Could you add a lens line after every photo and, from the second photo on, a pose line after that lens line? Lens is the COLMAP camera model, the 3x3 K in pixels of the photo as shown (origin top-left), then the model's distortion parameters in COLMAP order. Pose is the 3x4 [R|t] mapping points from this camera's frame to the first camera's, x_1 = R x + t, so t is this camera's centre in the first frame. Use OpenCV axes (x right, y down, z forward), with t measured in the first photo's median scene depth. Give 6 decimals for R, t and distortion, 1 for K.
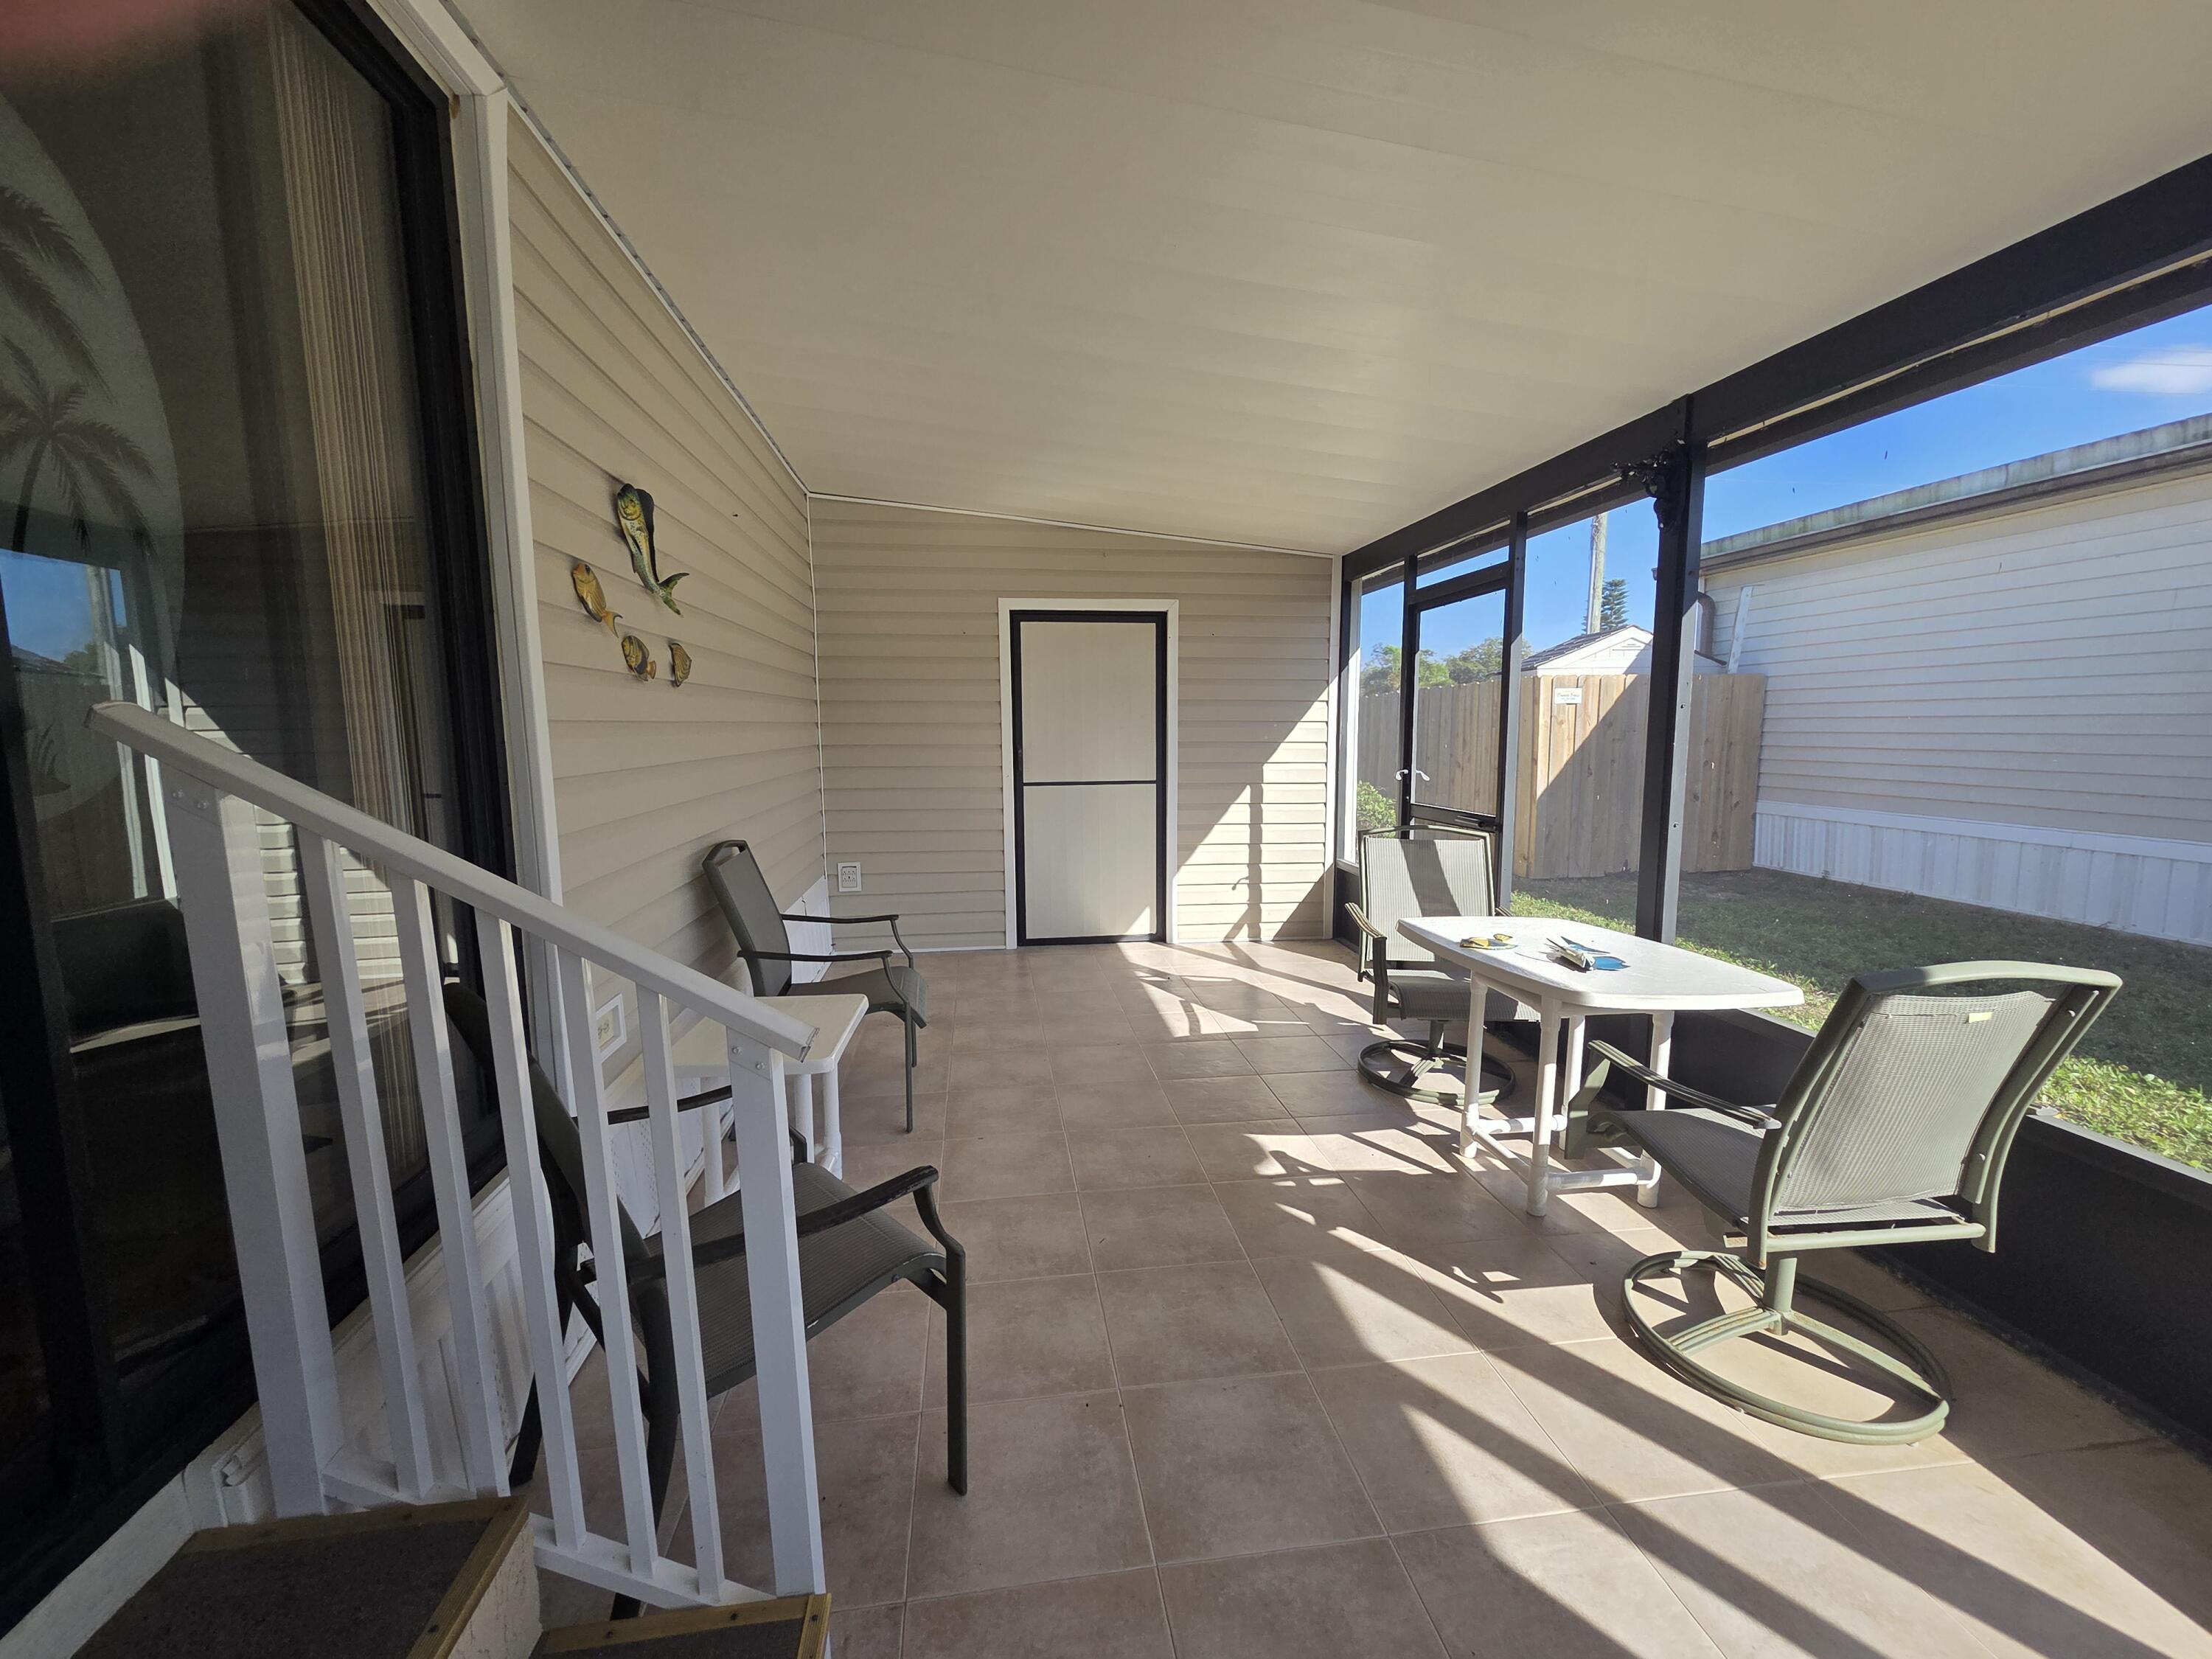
lens RADIAL K [[900.5, 0, 1117.1], [0, 900.5, 827.3], [0, 0, 1]] dist [0.006187, -0.000456]
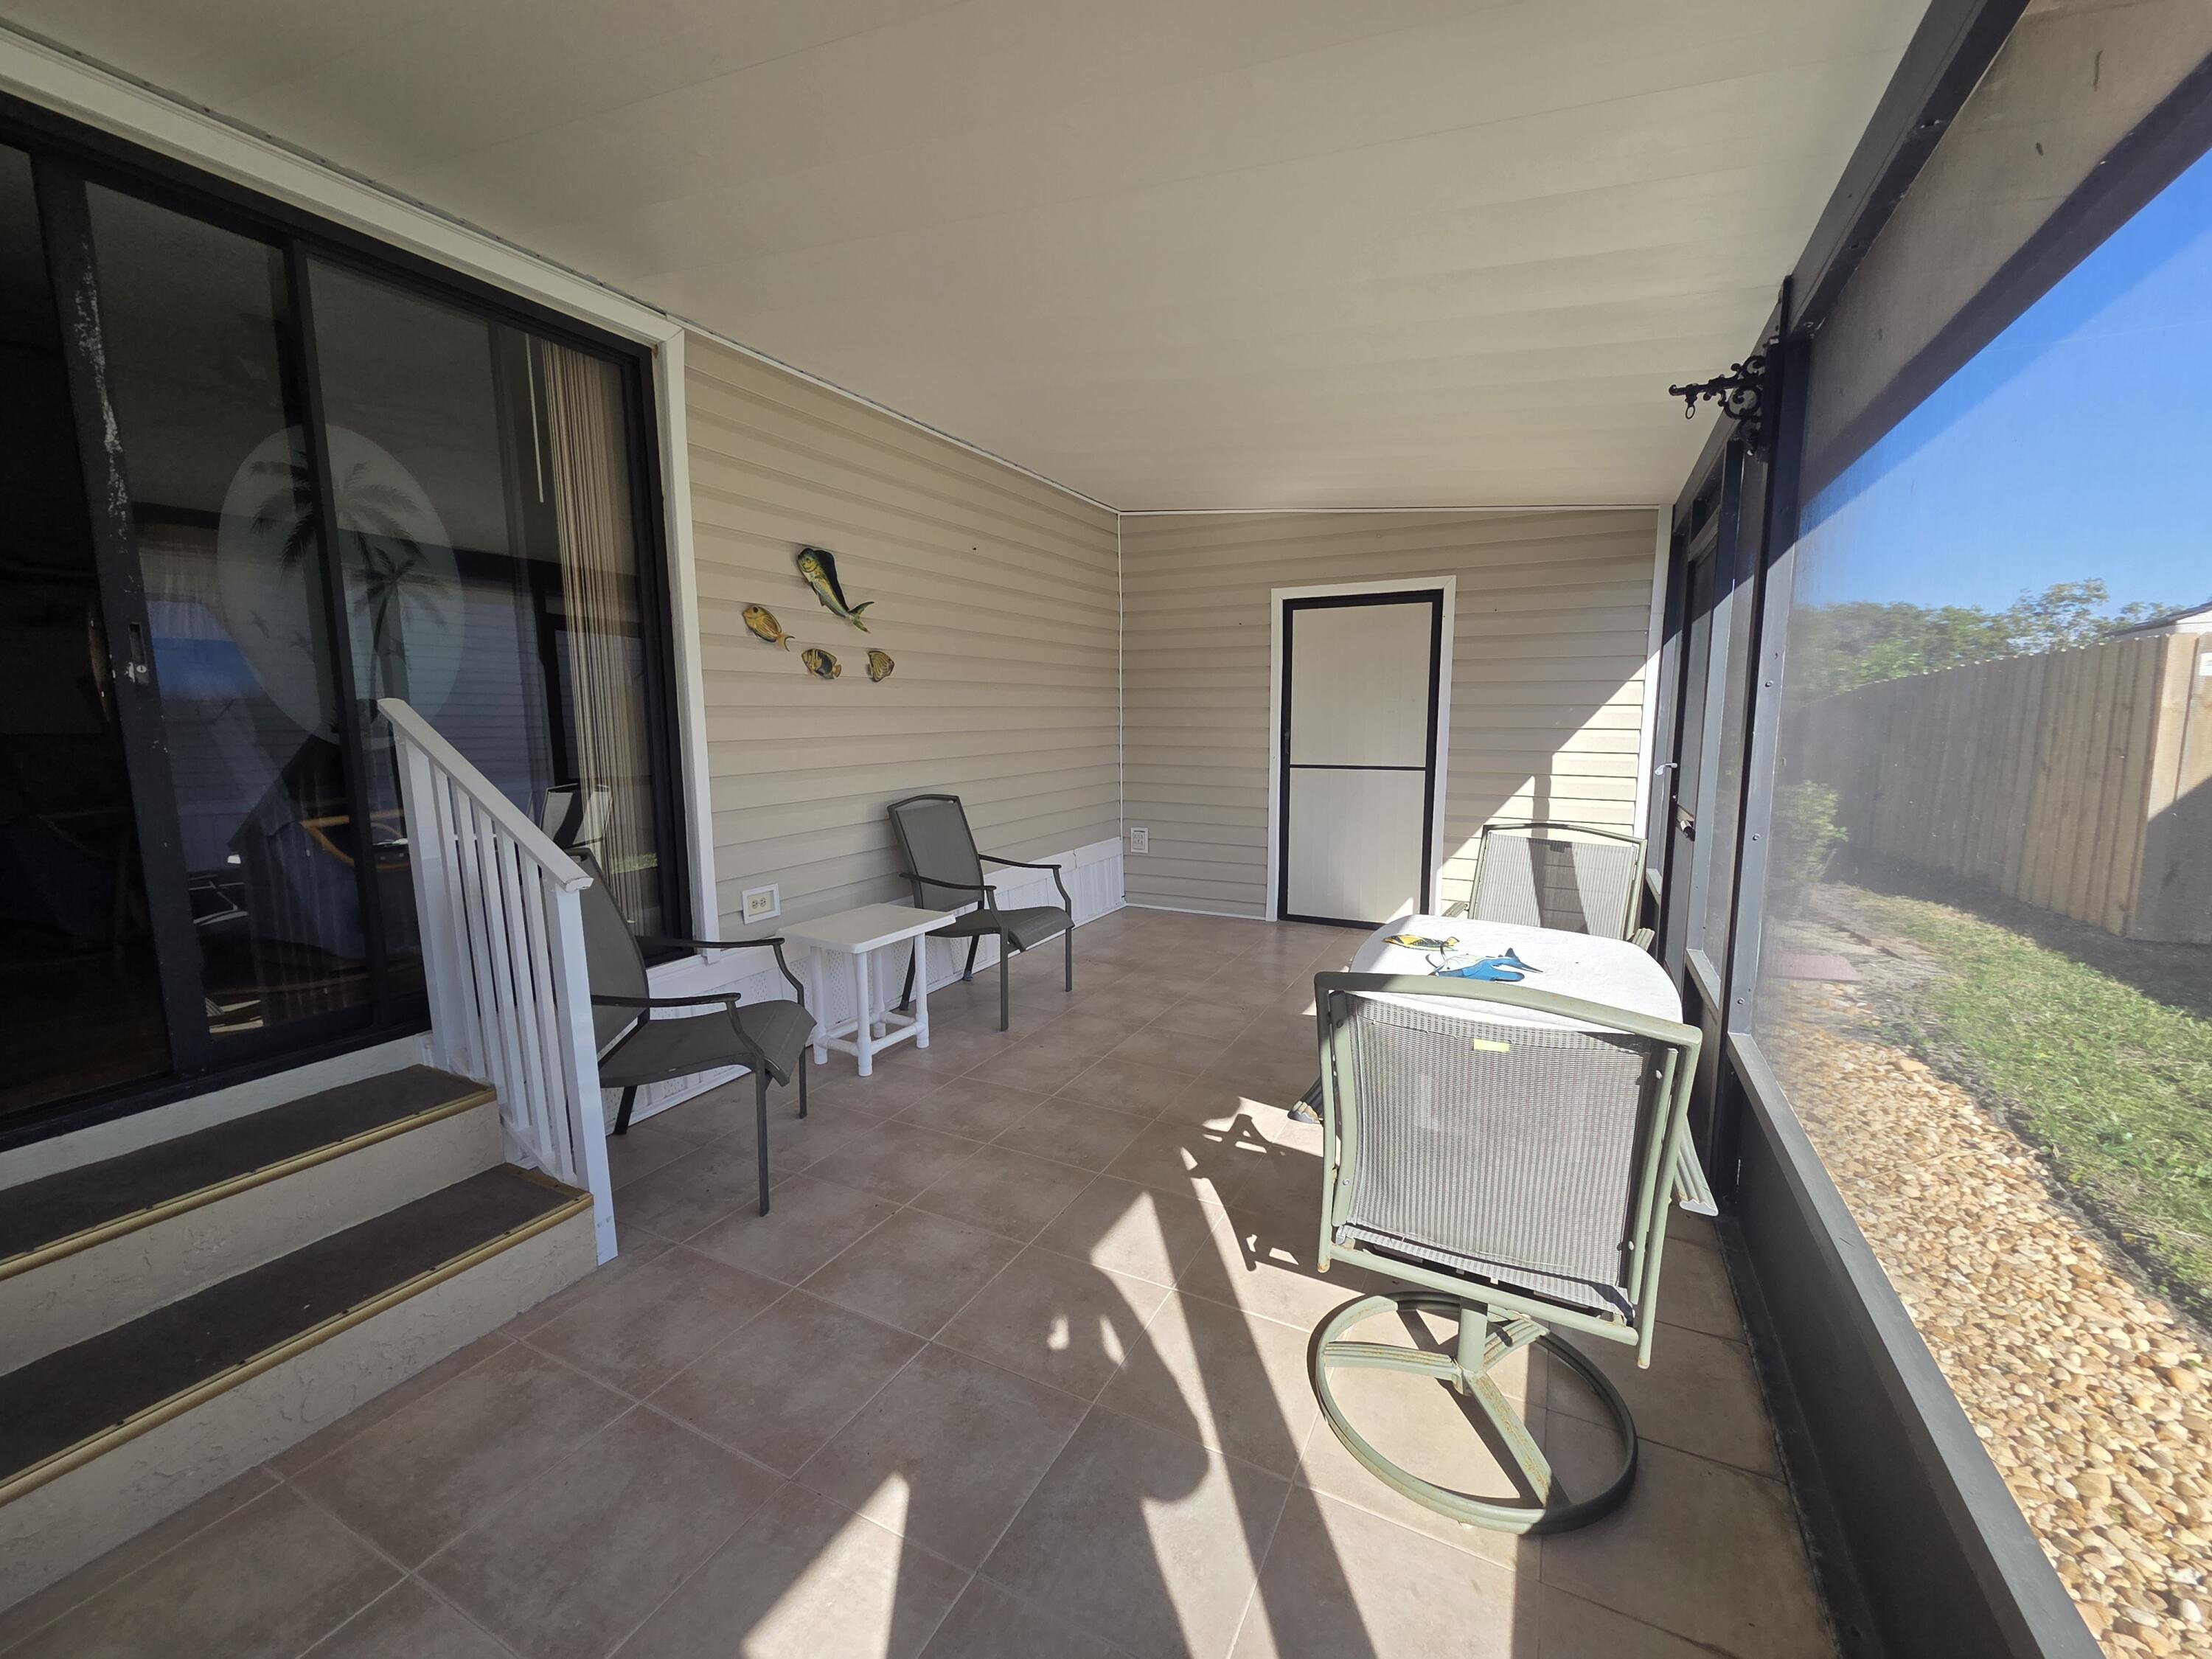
lens RADIAL K [[900.5, 0, 1117.1], [0, 900.5, 827.3], [0, 0, 1]] dist [0.006187, -0.000456]
pose [[0.821311, 0.074405, -0.565608, 0.336606], [-0.064922, 0.997208, 0.036910, -0.002276], [0.566775, 0.006406, 0.823848, 0.025668]]
